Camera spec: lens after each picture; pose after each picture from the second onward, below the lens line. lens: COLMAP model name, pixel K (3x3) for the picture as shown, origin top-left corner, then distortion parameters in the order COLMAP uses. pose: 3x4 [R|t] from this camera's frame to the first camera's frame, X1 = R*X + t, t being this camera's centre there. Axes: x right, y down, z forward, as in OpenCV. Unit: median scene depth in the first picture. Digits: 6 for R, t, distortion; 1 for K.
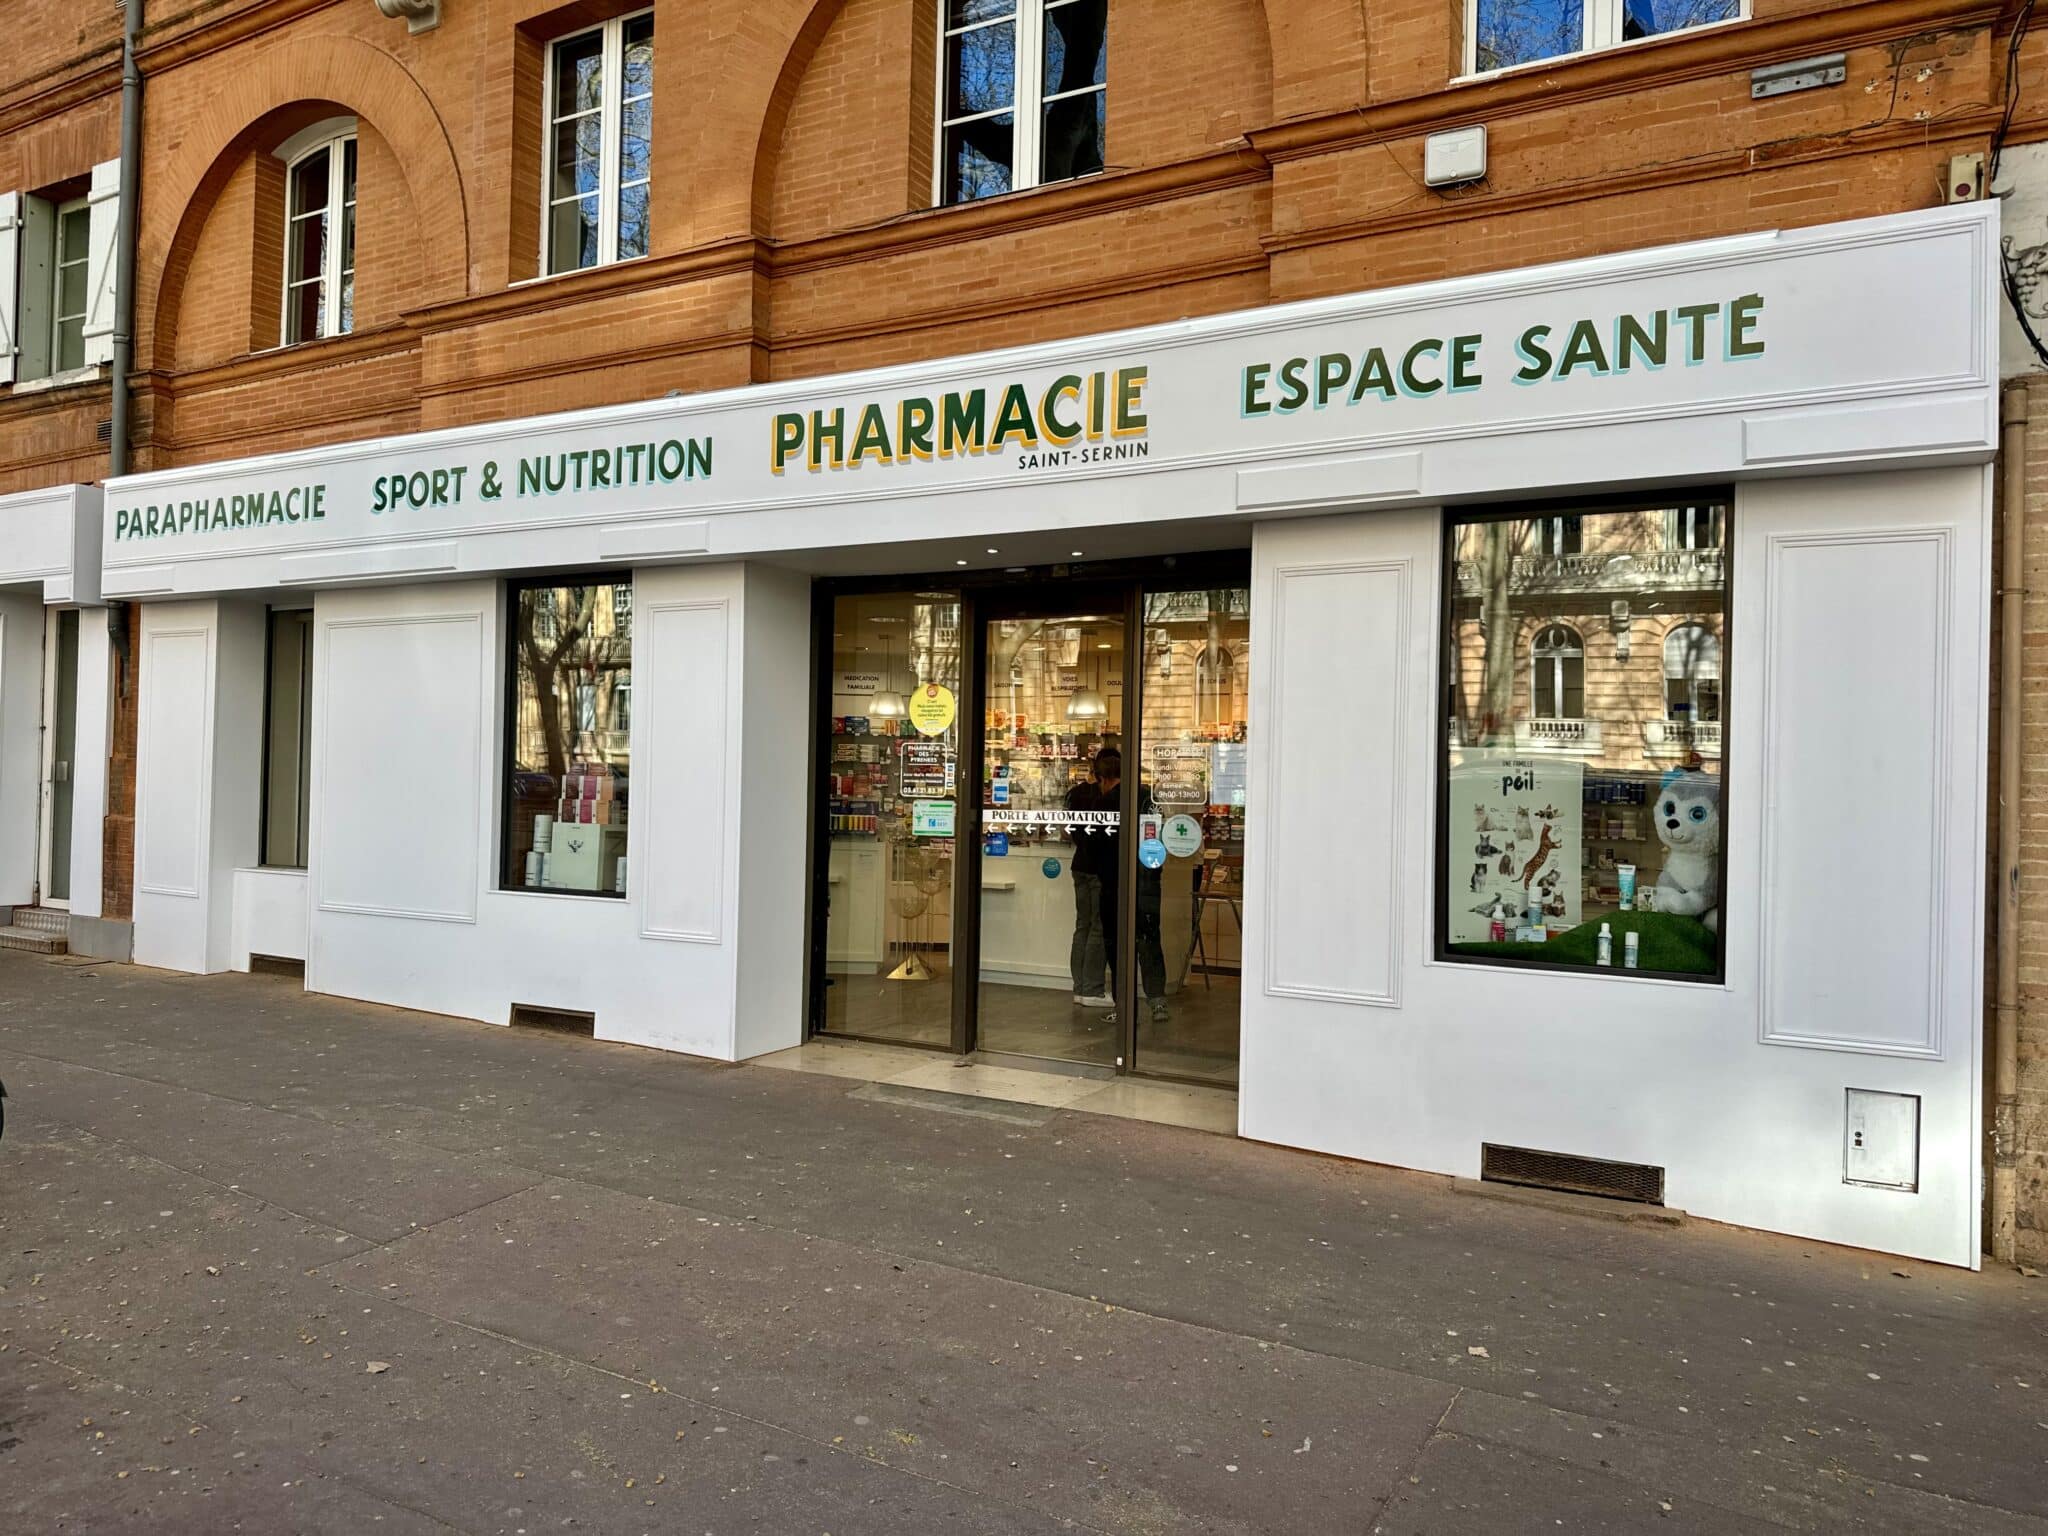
lens RADIAL K [[1402.1, 0, 1011.2], [0, 1402.1, 823.9], [0, 0, 1]] dist [0.049590, -0.029810]
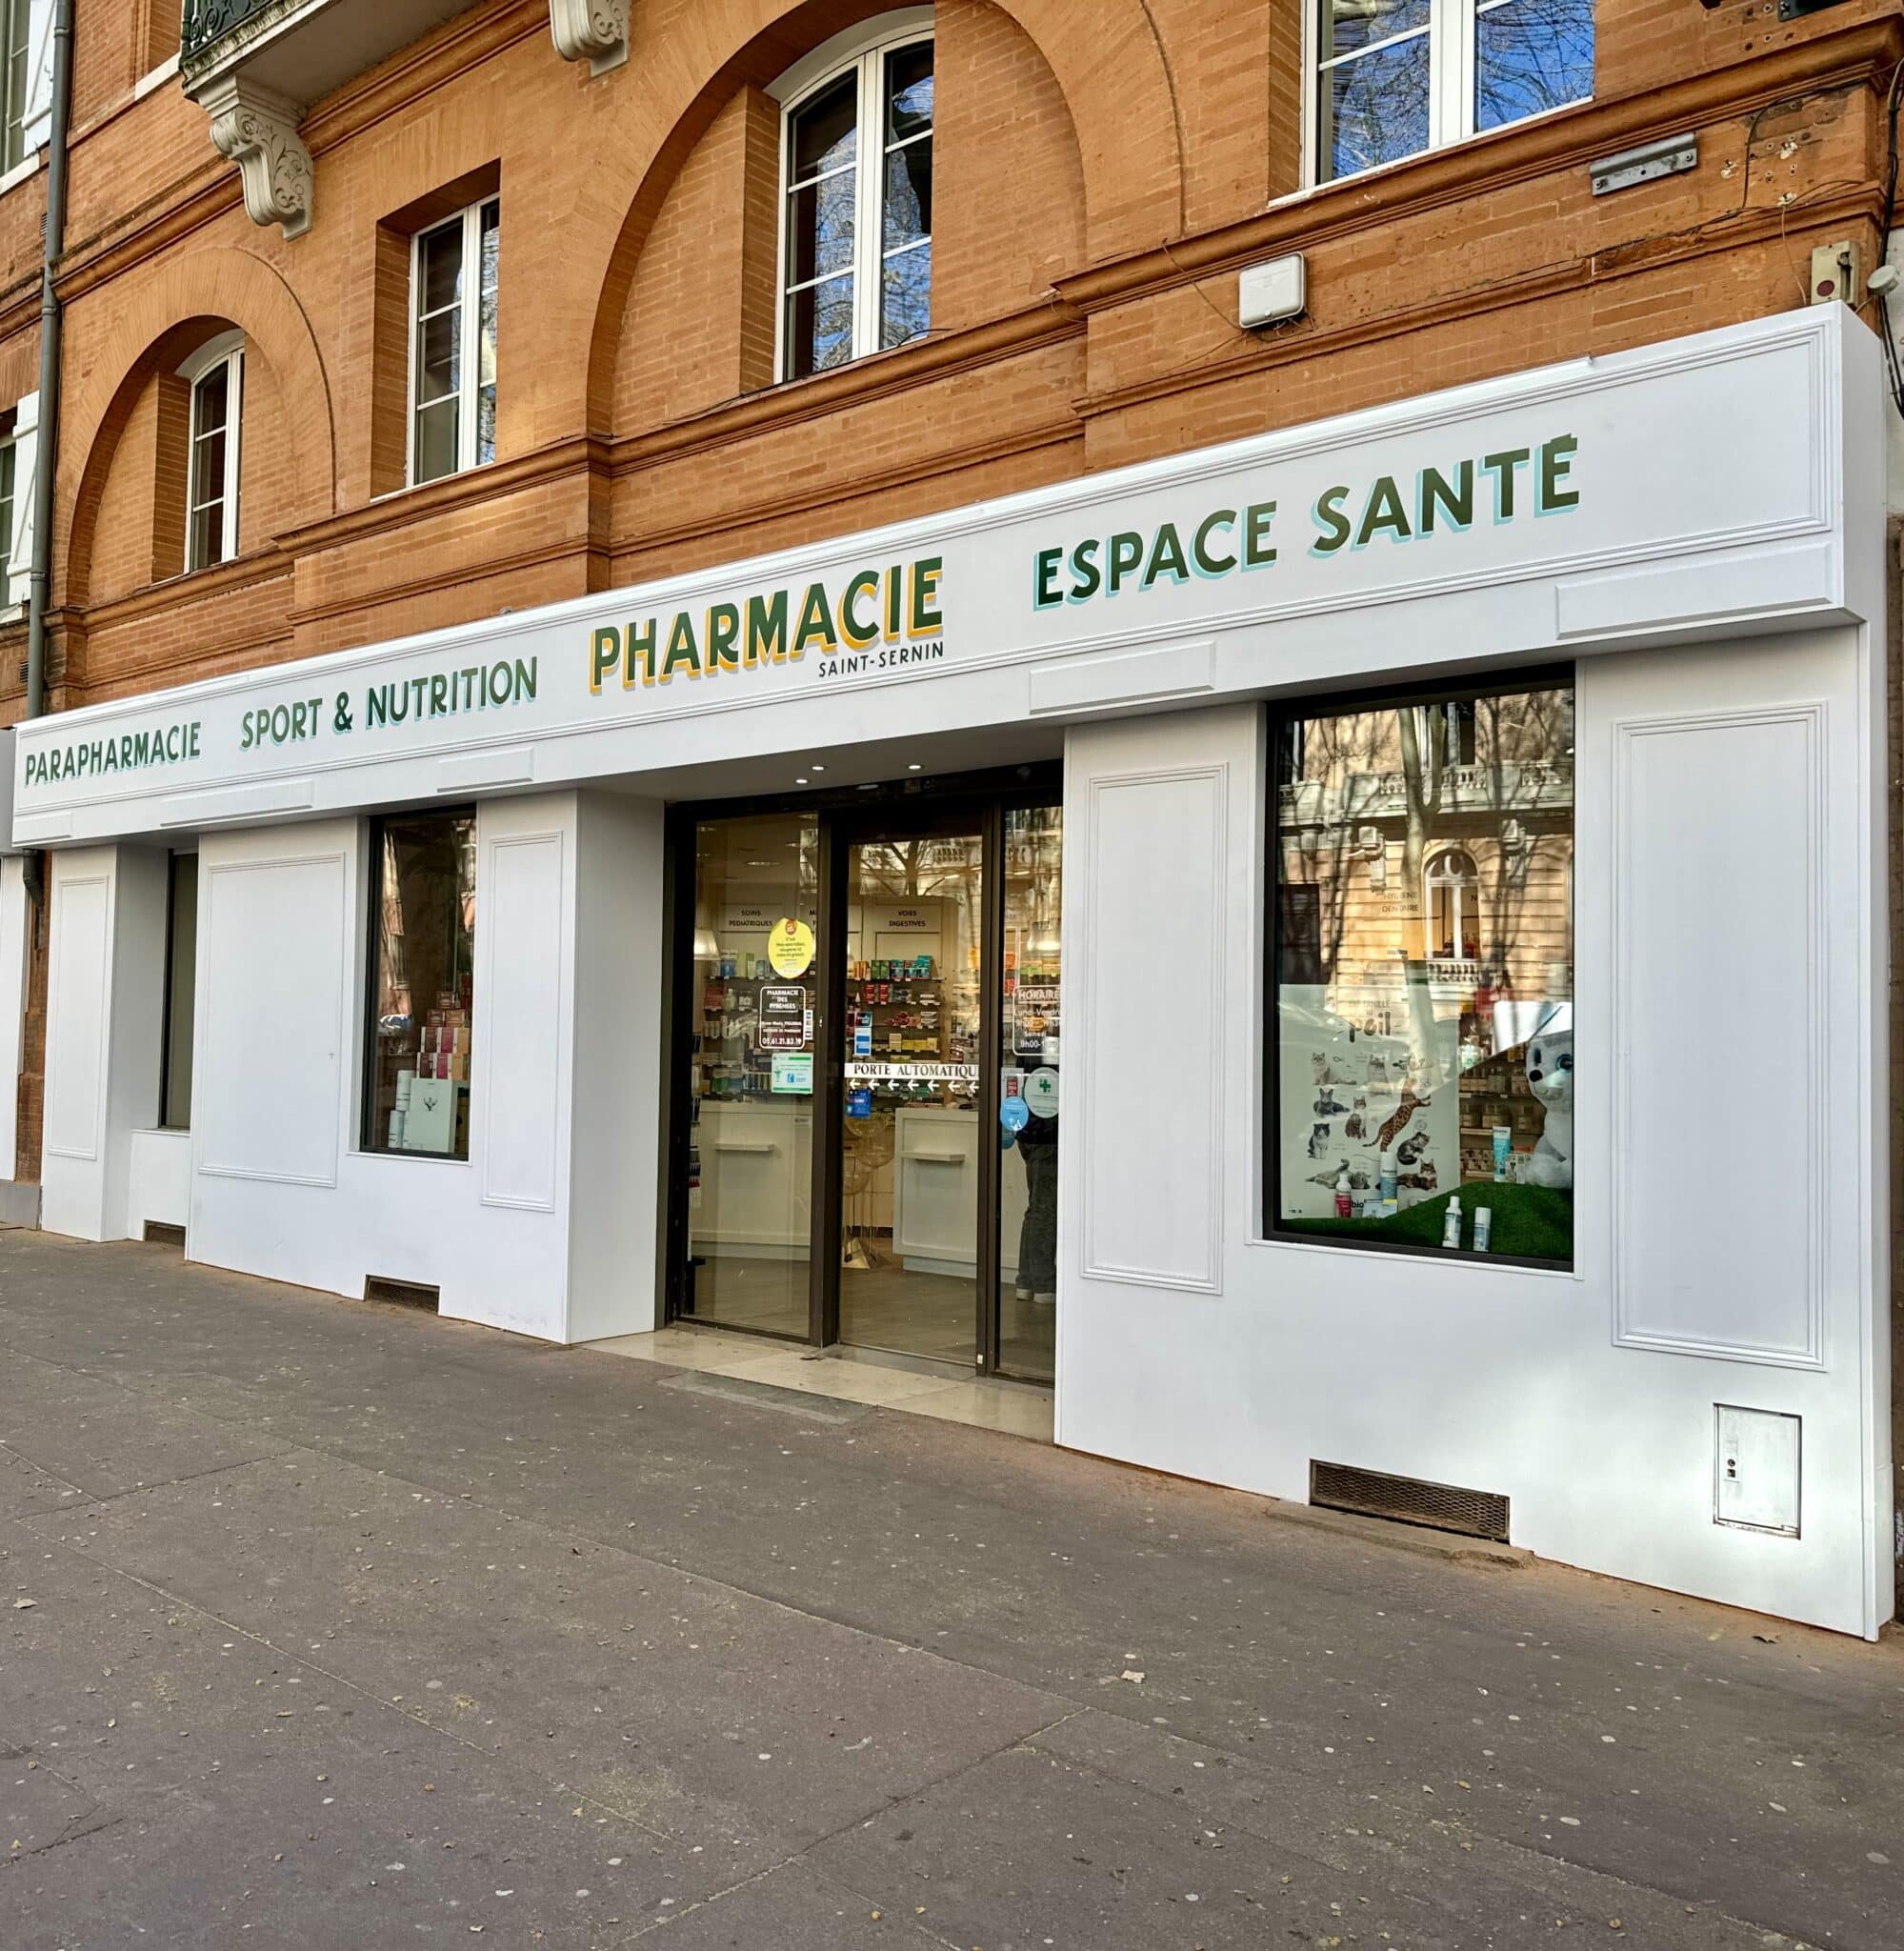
lens RADIAL K [[1770.9, 0, 818.3], [0, 1770.9, 1037.0], [0, 0, 1]] dist [0.105608, -0.091456]
pose [[0.974015, -0.003620, -0.226457, 0.251203], [-0.003786, 0.999472, -0.032259, 0.010781], [0.226454, 0.032278, 0.973487, -0.086819]]
